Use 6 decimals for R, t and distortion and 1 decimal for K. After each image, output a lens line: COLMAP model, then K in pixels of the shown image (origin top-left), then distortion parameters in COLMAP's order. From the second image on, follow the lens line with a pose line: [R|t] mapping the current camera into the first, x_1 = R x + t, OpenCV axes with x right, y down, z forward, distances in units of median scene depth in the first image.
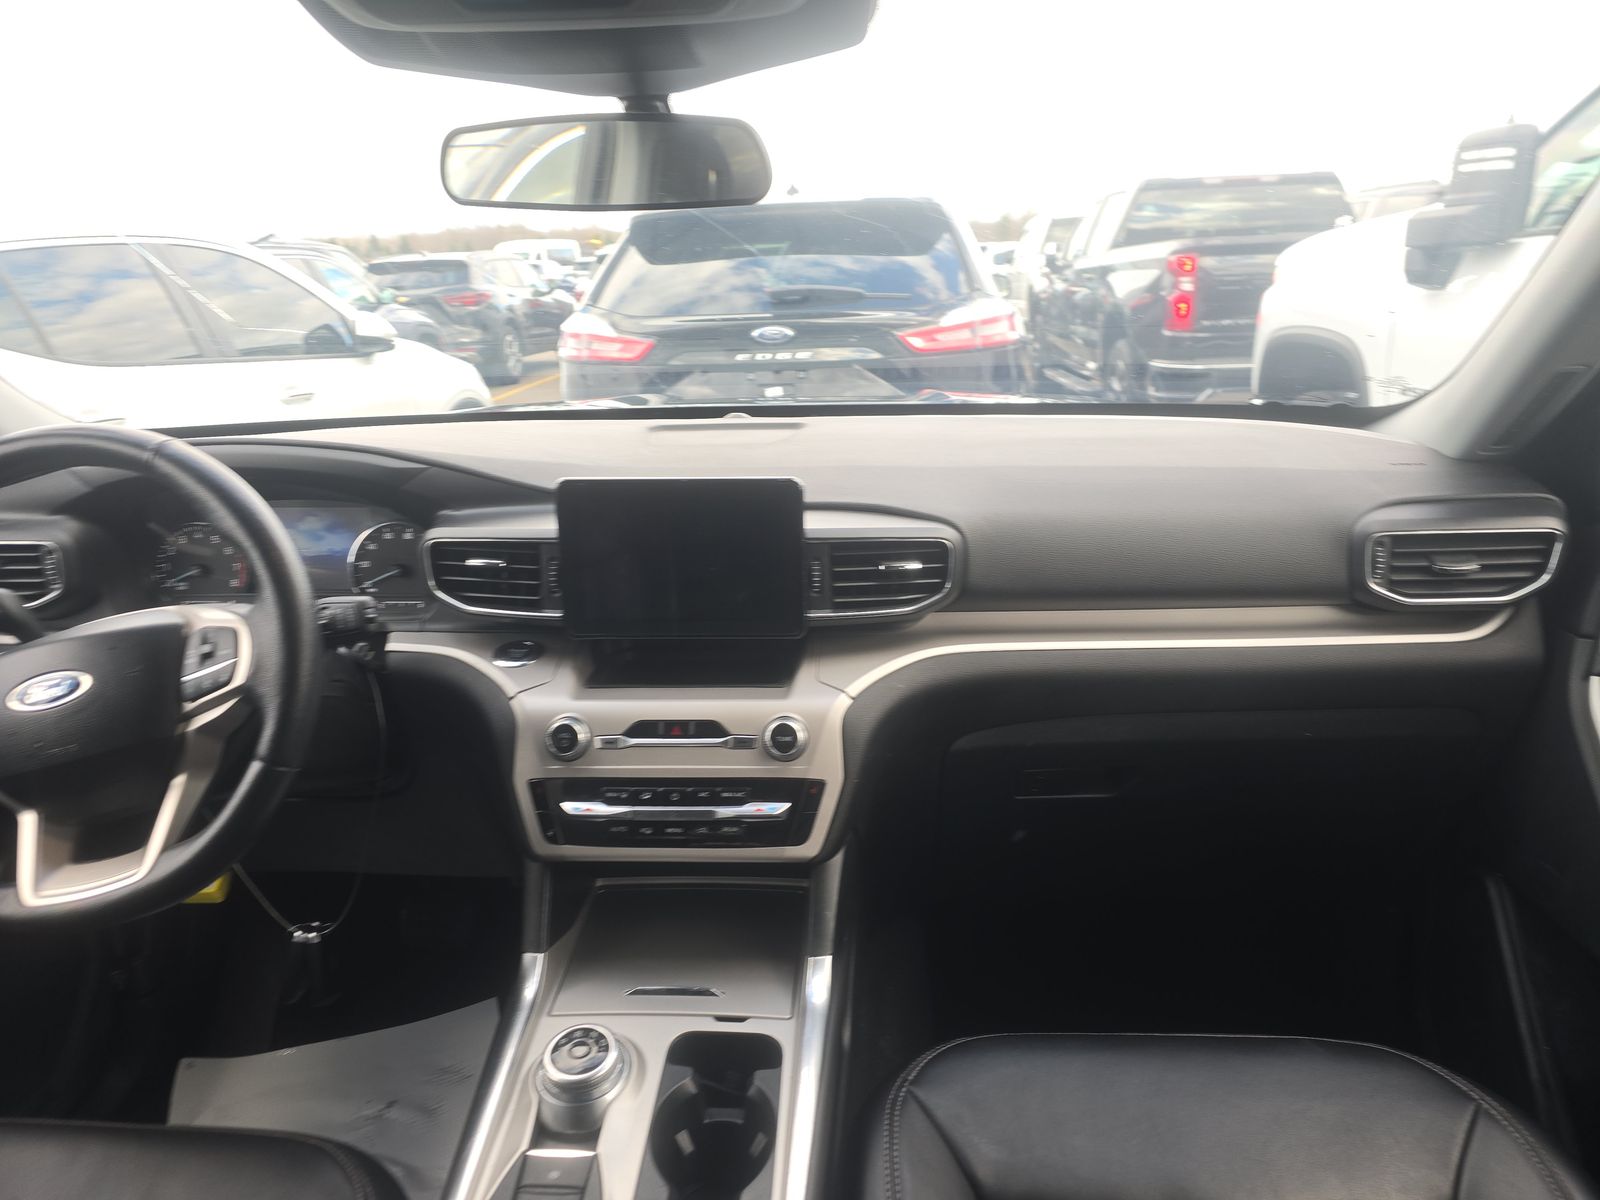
lens RADIAL K [[1095.1, 0, 800.0], [0, 1095.1, 600.0], [0, 0, 1]] dist [0.094342, -0.145487]
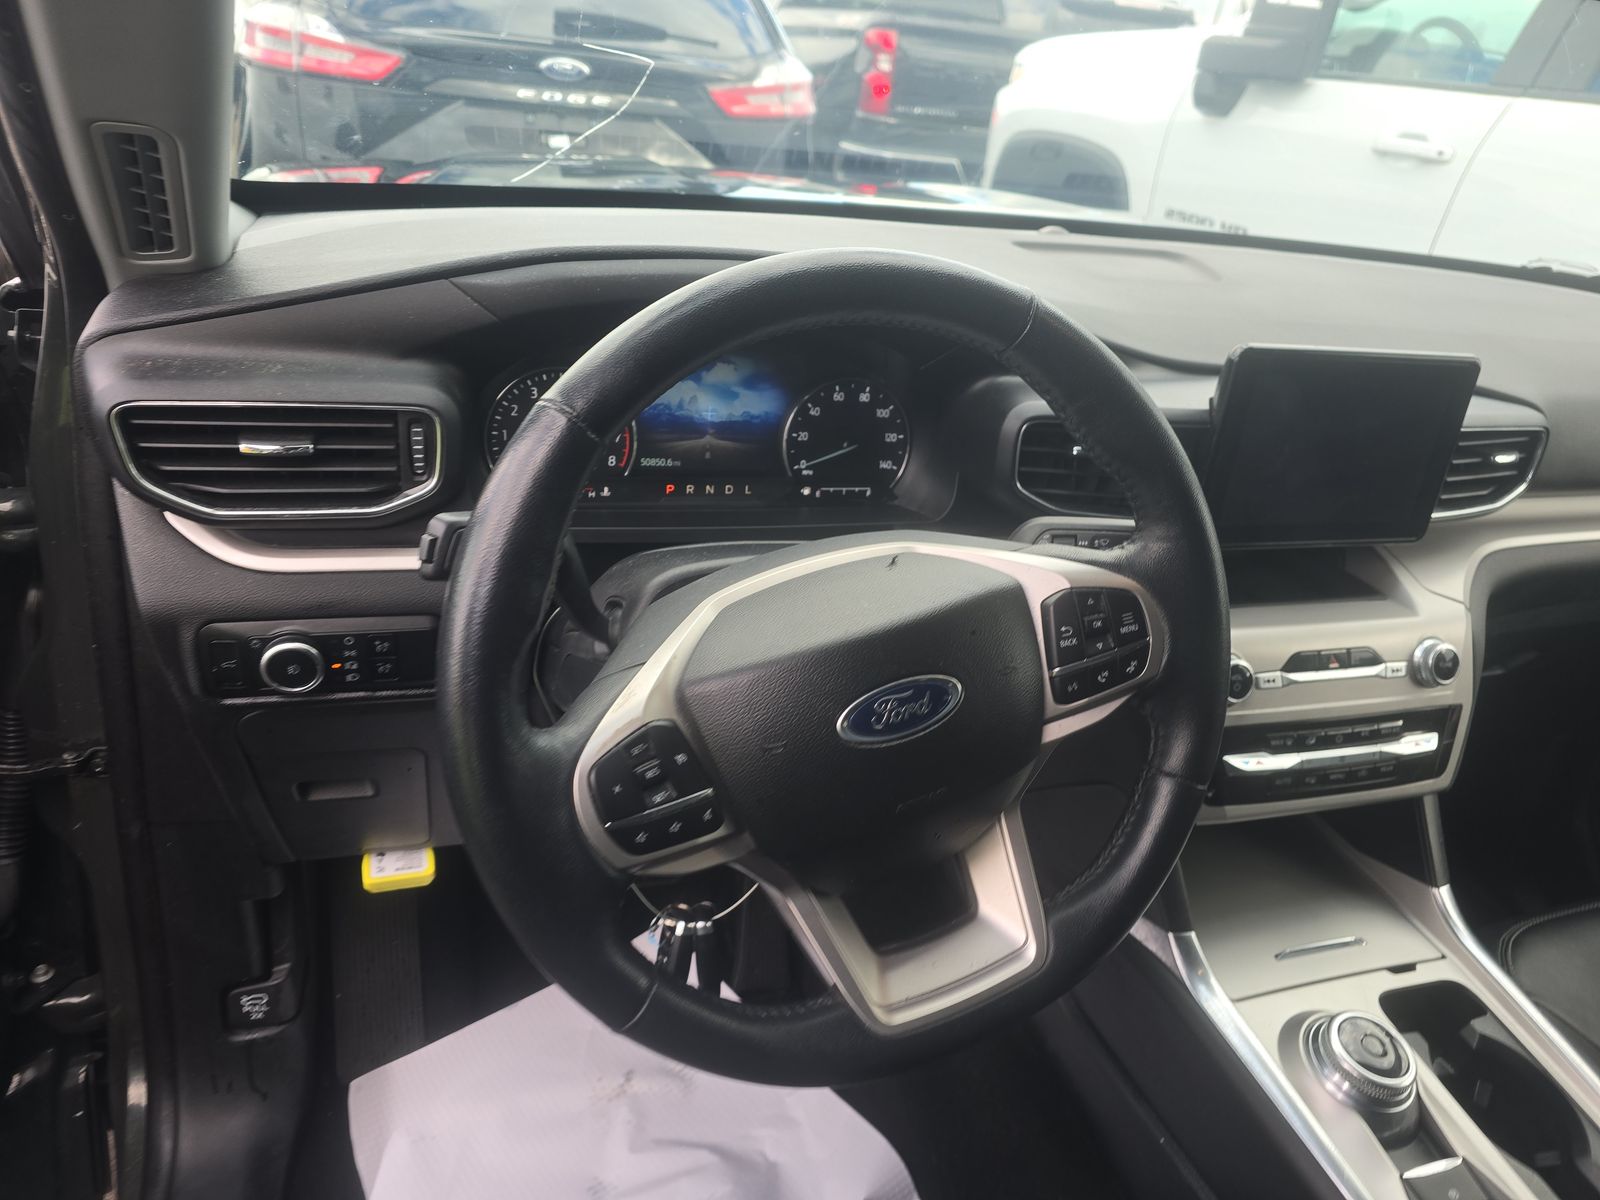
lens RADIAL K [[1095.1, 0, 800.0], [0, 1095.1, 600.0], [0, 0, 1]] dist [0.094342, -0.145487]
pose [[0.911052, -0.055525, 0.408536, -0.674230], [-0.028930, 0.979838, 0.197688, -0.066965], [-0.411276, -0.191923, 0.891077, 0.343846]]
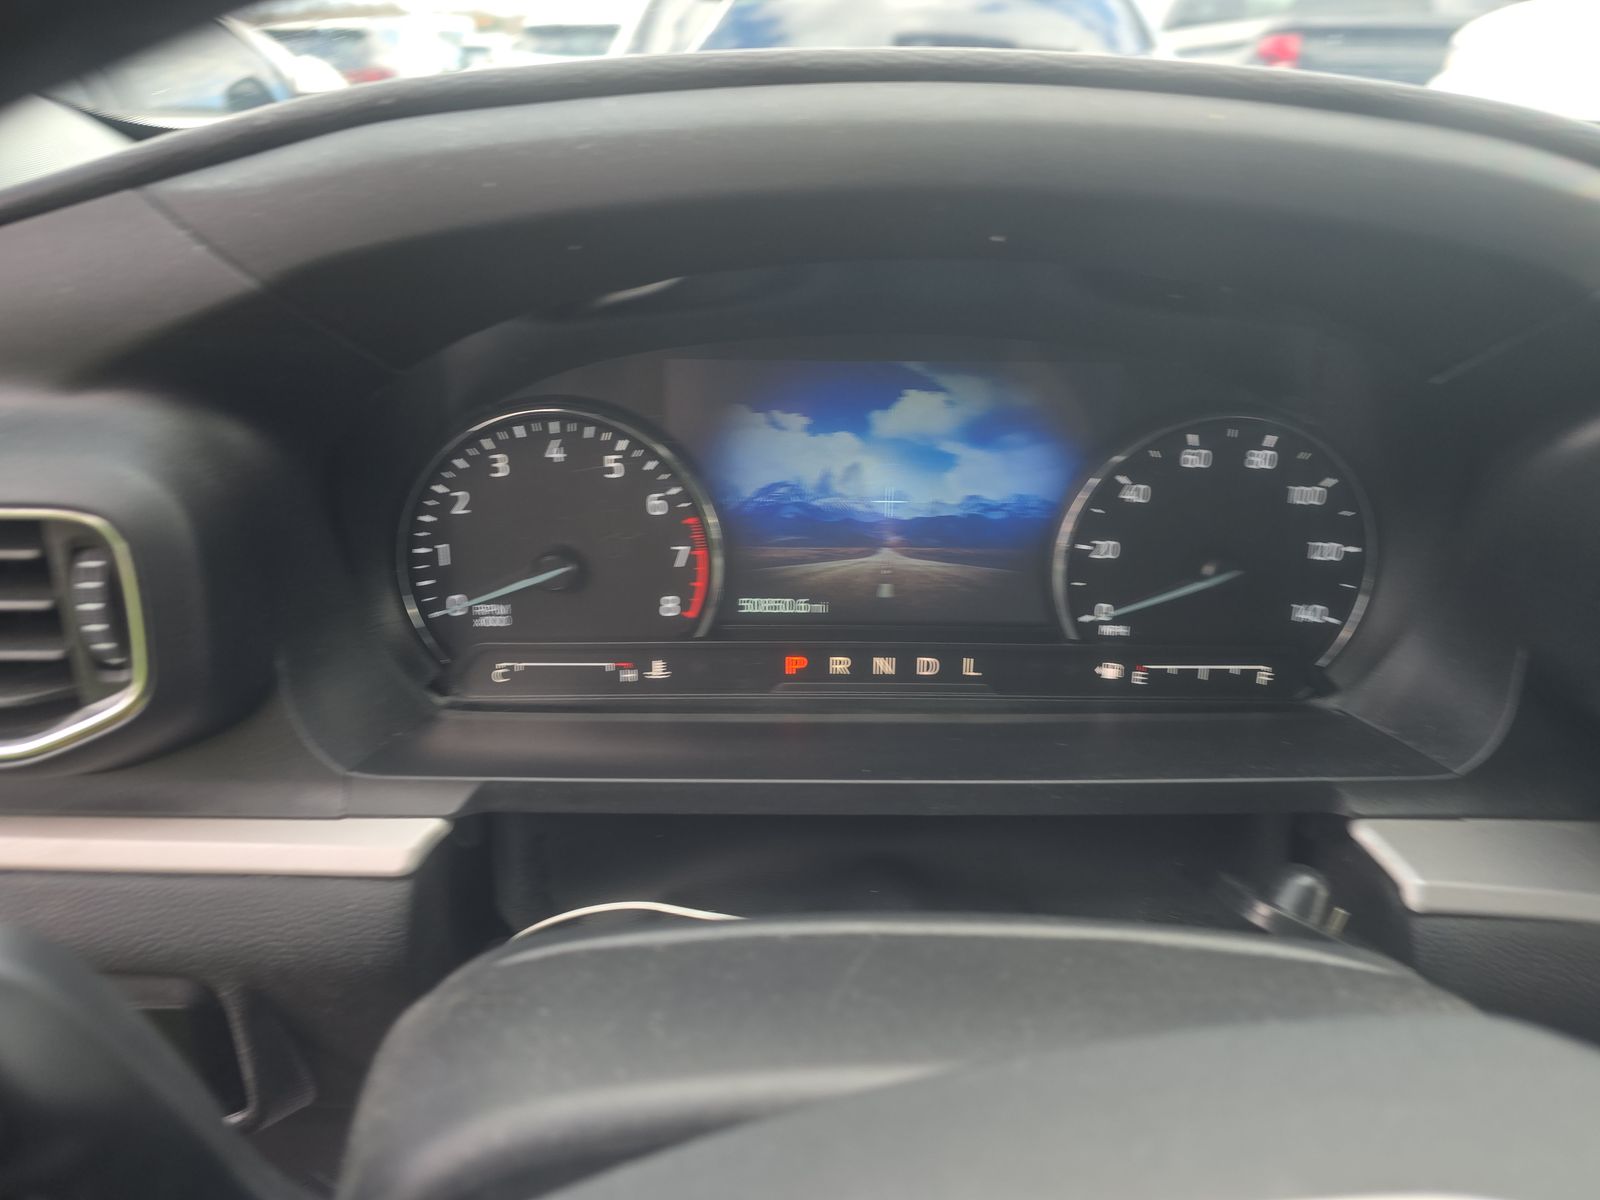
lens RADIAL K [[1099.5, 0, 779.5], [0, 1099.5, 628.3], [0, 0, 1]] dist [0.066531, -0.150113]
pose [[0.996279, -0.011527, 0.085410, -0.500625], [-0.003413, 0.984961, 0.172743, -0.062482], [-0.086117, -0.172392, 0.981257, 0.682581]]
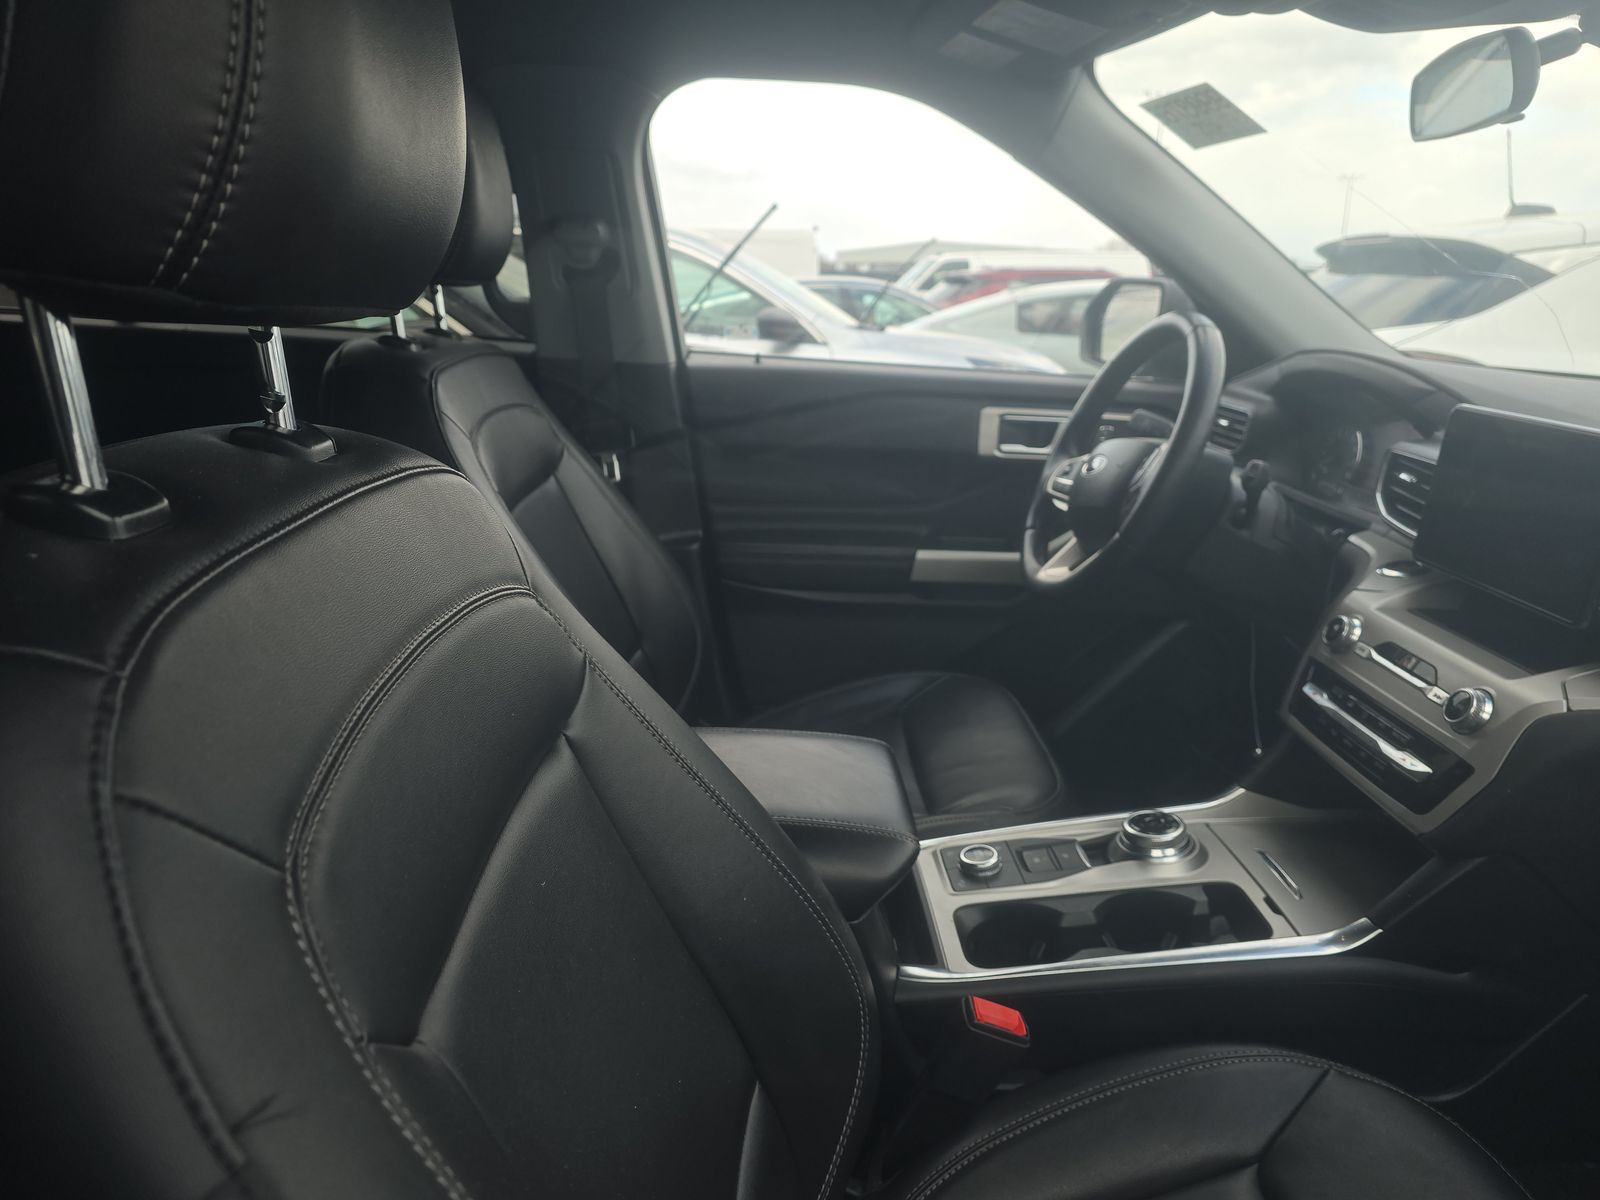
lens RADIAL K [[1095.1, 0, 800.0], [0, 1095.1, 600.0], [0, 0, 1]] dist [0.094342, -0.145487]
pose [[0.103541, 0.305987, -0.946388, 0.622904], [-0.312569, 0.913307, 0.261094, -0.018939], [0.944235, 0.268778, 0.190207, 0.225803]]
